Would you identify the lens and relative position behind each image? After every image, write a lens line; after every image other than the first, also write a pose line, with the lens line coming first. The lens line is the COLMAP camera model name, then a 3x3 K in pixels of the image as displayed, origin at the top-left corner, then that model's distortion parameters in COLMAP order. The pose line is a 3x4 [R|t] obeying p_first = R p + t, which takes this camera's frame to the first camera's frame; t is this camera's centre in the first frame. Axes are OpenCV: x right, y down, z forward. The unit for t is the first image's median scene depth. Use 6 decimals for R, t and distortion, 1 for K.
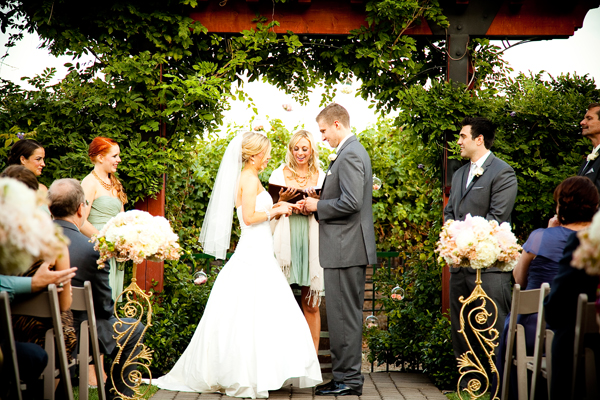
lens RADIAL K [[1747.8, 0, 294.7], [0, 1747.8, 202.1], [0, 0, 1]] dist [0.772021, 0.000000]
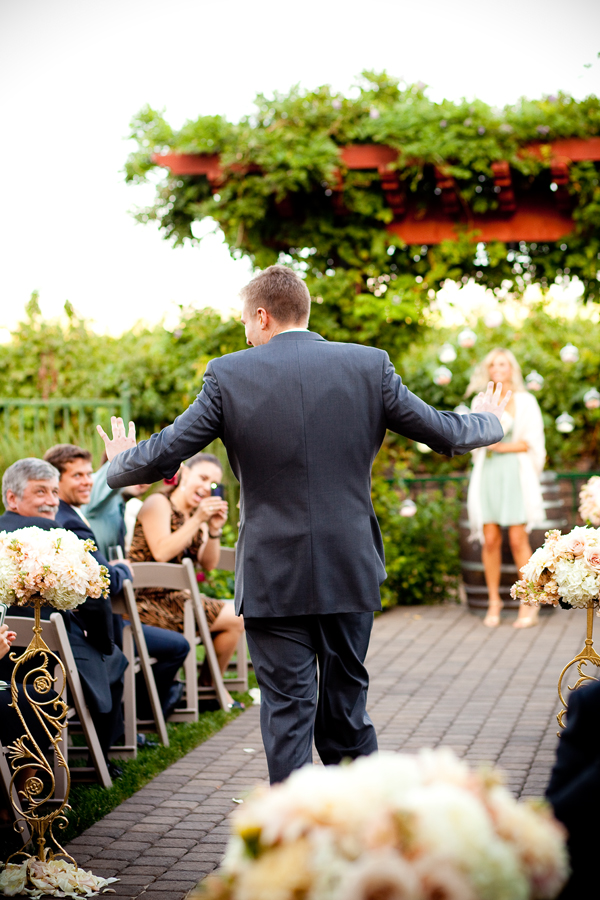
lens RADIAL K [[2228.3, 0, 280.3], [0, 2228.3, 482.4], [0, 0, 1]] dist [-0.038606, 0.000000]
pose [[0.983812, -0.022727, -0.177754, 0.091899], [0.034565, 0.997365, 0.063789, -0.048824], [0.175836, -0.068900, 0.982005, -0.173092]]
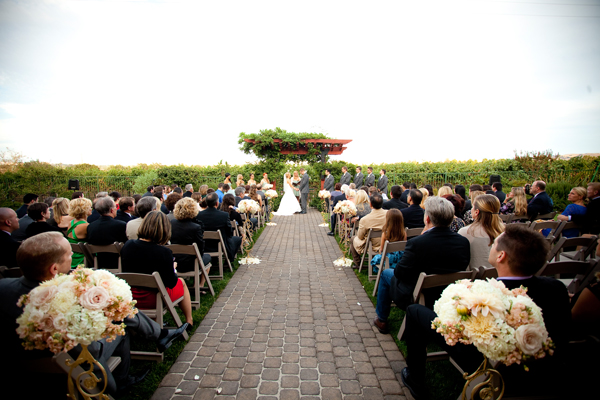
lens RADIAL K [[303.0, 0, 293.4], [0, 303.0, 197.5], [0, 0, 1]] dist [-0.028560, 0.002686]
pose [[0.999759, -0.010684, -0.019162, 0.007896], [0.012453, 0.995426, 0.094716, -0.046449], [0.018062, -0.094931, 0.995320, -0.066400]]
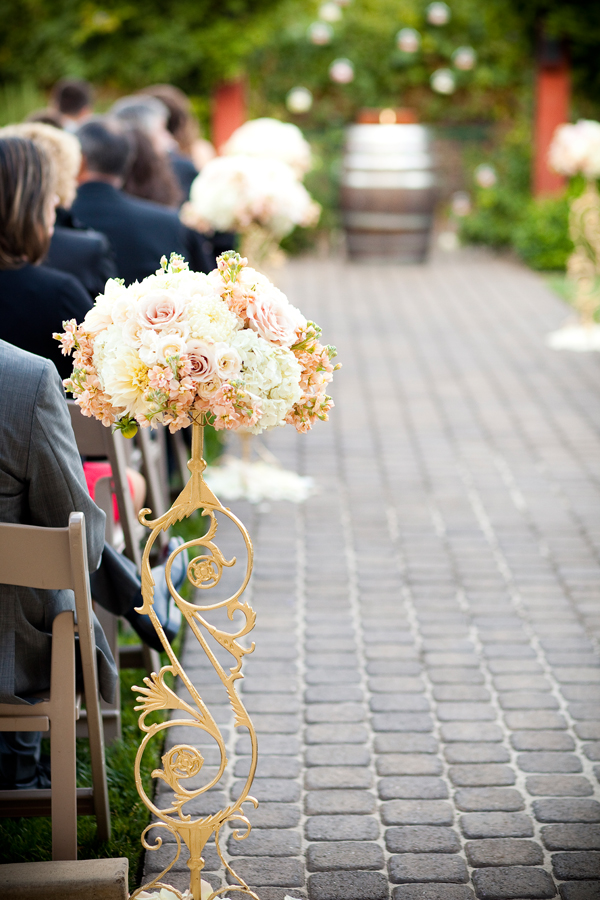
lens RADIAL K [[2228.3, 0, 300.8], [0, 2228.3, 459.0], [0, 0, 1]] dist [-0.038606, 0.000000]
pose [[0.999878, -0.015613, 0.000159, -0.049074], [0.015261, 0.979363, 0.201531, -0.045623], [-0.003303, -0.201504, 0.979482, -0.238995]]
